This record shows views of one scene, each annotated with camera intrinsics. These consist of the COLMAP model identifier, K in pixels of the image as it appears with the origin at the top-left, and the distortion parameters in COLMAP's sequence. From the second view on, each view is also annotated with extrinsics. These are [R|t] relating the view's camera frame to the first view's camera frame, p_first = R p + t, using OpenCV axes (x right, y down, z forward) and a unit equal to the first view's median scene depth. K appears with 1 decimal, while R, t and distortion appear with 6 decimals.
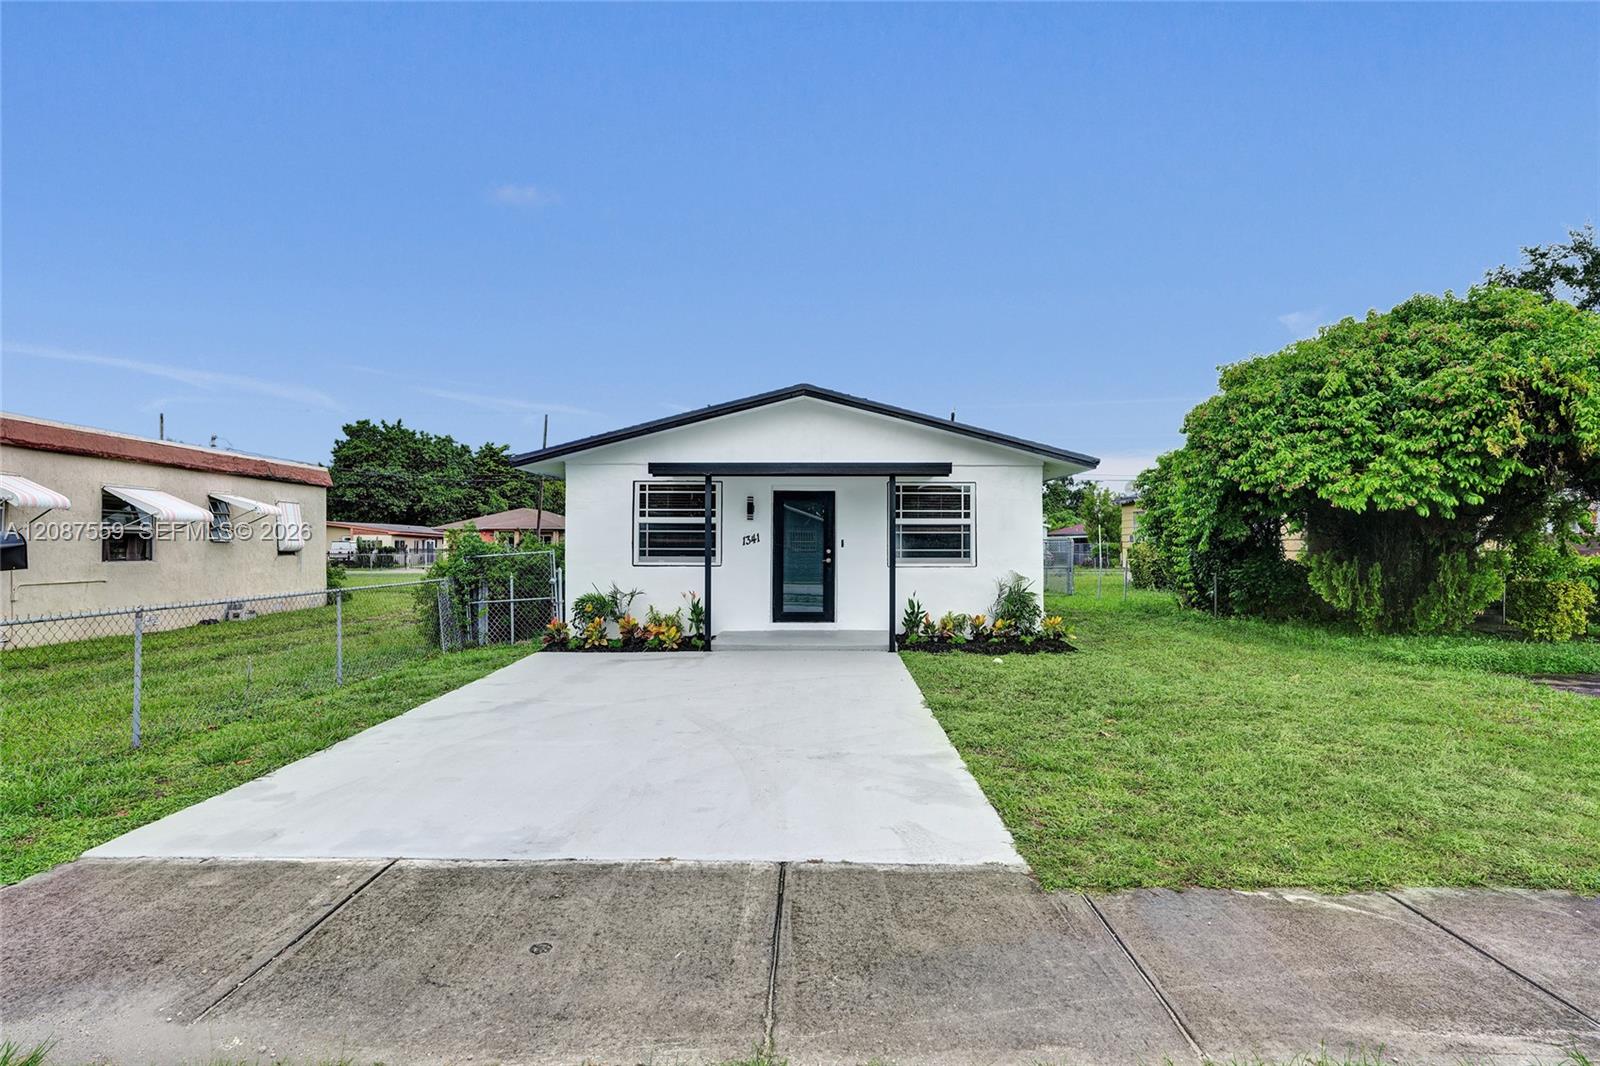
lens RADIAL K [[885.4, 0, 802.5], [0, 885.4, 550.3], [0, 0, 1]] dist [-0.014066, 0.000971]
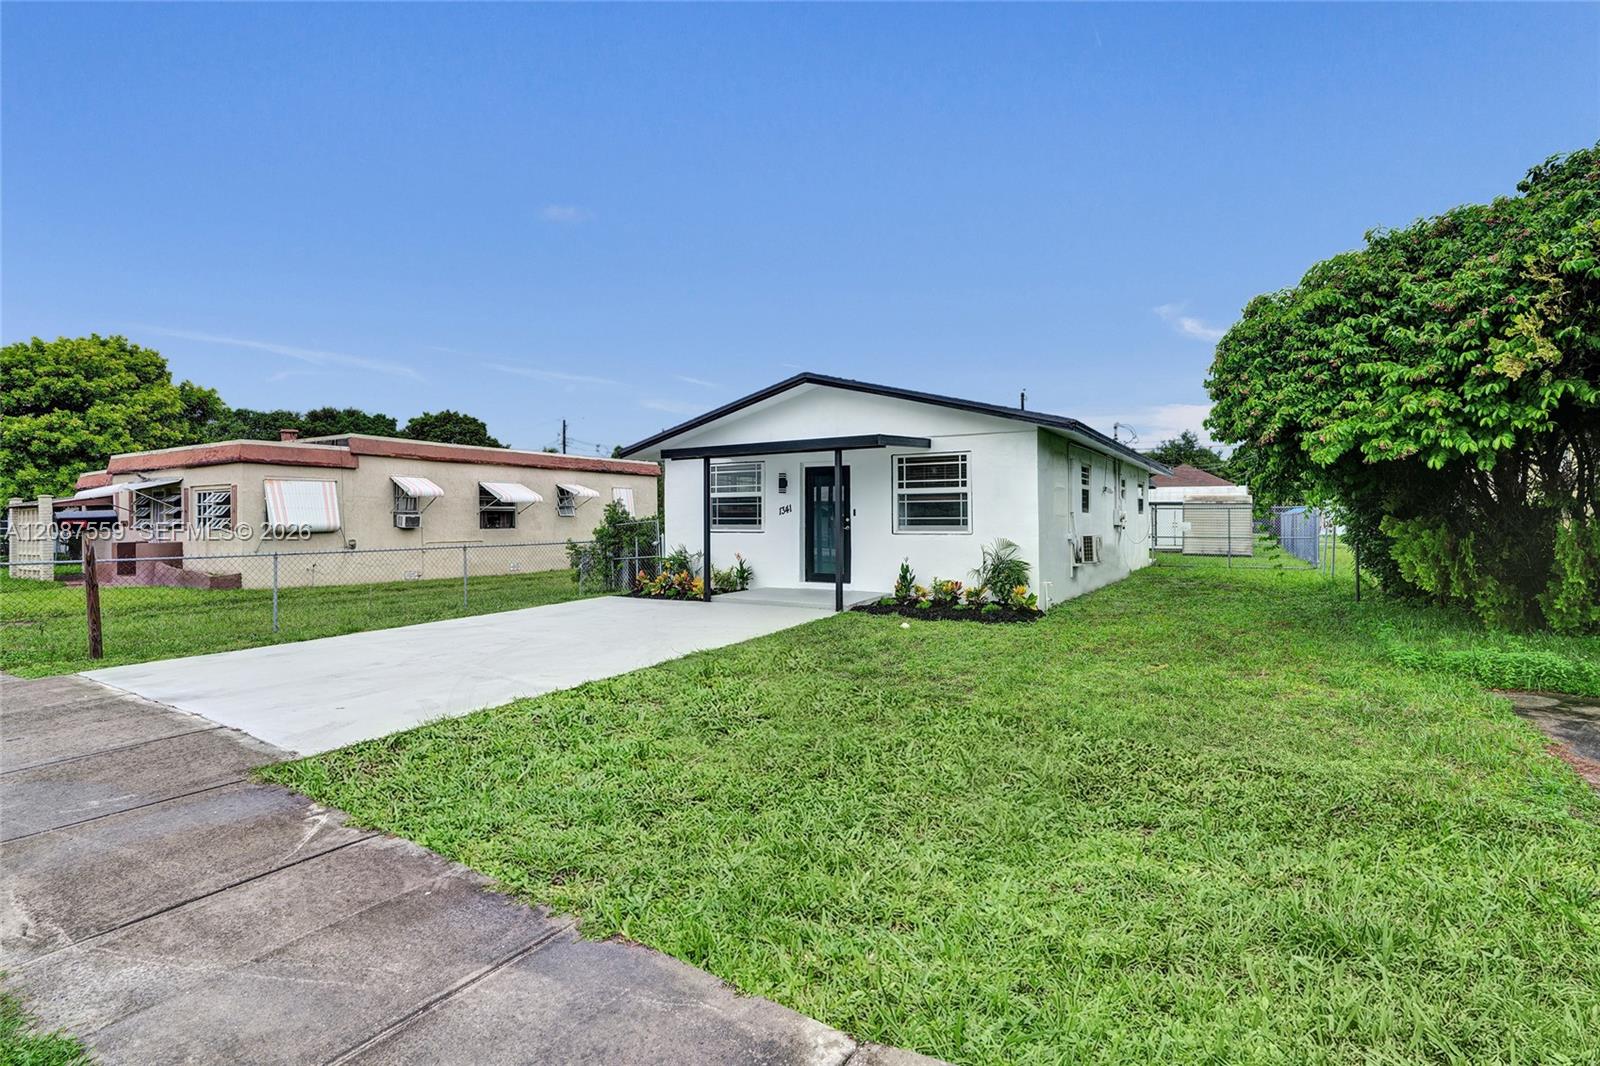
lens RADIAL K [[770.7, 0, 808.8], [0, 770.7, 523.7], [0, 0, 1]] dist [-0.047900, 0.024134]
pose [[0.832223, -0.001932, -0.554437, 0.535919], [0.007360, 0.999944, 0.007565, -0.001543], [0.554392, -0.010376, 0.832191, 0.167539]]
